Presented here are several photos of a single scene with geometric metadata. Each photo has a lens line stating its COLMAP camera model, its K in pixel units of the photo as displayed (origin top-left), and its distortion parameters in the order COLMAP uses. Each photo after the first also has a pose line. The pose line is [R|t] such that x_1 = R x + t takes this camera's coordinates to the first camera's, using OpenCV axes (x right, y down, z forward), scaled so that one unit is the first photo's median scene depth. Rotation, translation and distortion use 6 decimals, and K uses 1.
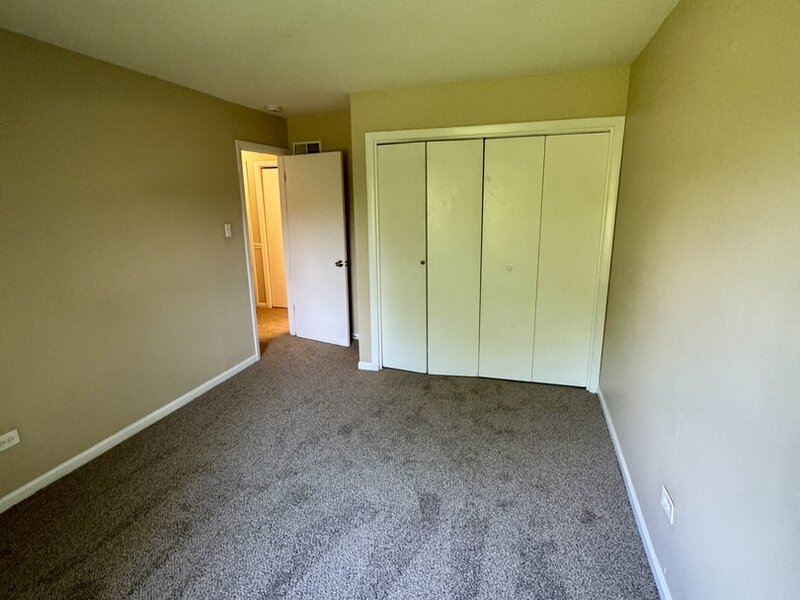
lens RADIAL K [[427.0, 0, 400.0], [0, 427.0, 300.0], [0, 0, 1]] dist [-0.002611, 0.000350]
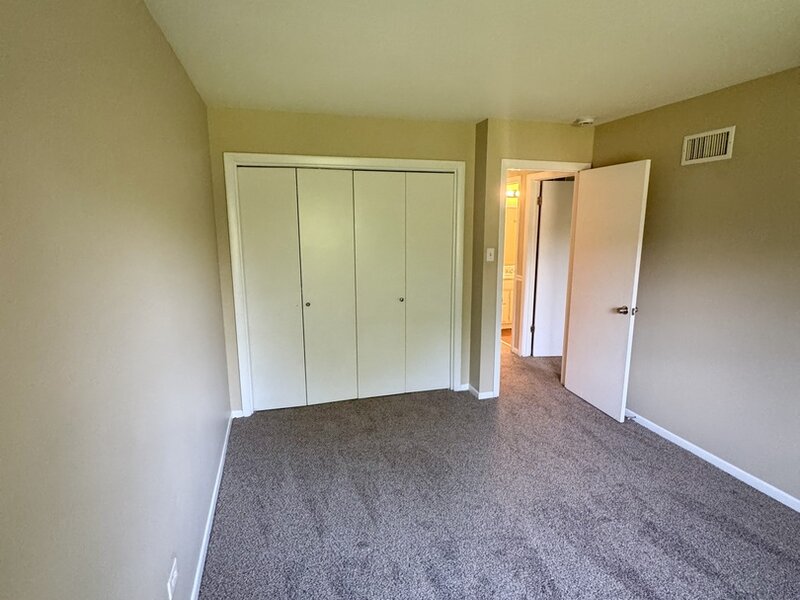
lens RADIAL K [[427.0, 0, 400.0], [0, 427.0, 300.0], [0, 0, 1]] dist [-0.002611, 0.000350]
pose [[0.835009, -0.082698, 0.543987, -0.286205], [0.117204, 0.992684, -0.028996, -0.014271], [-0.537609, 0.087969, 0.838593, 0.074494]]
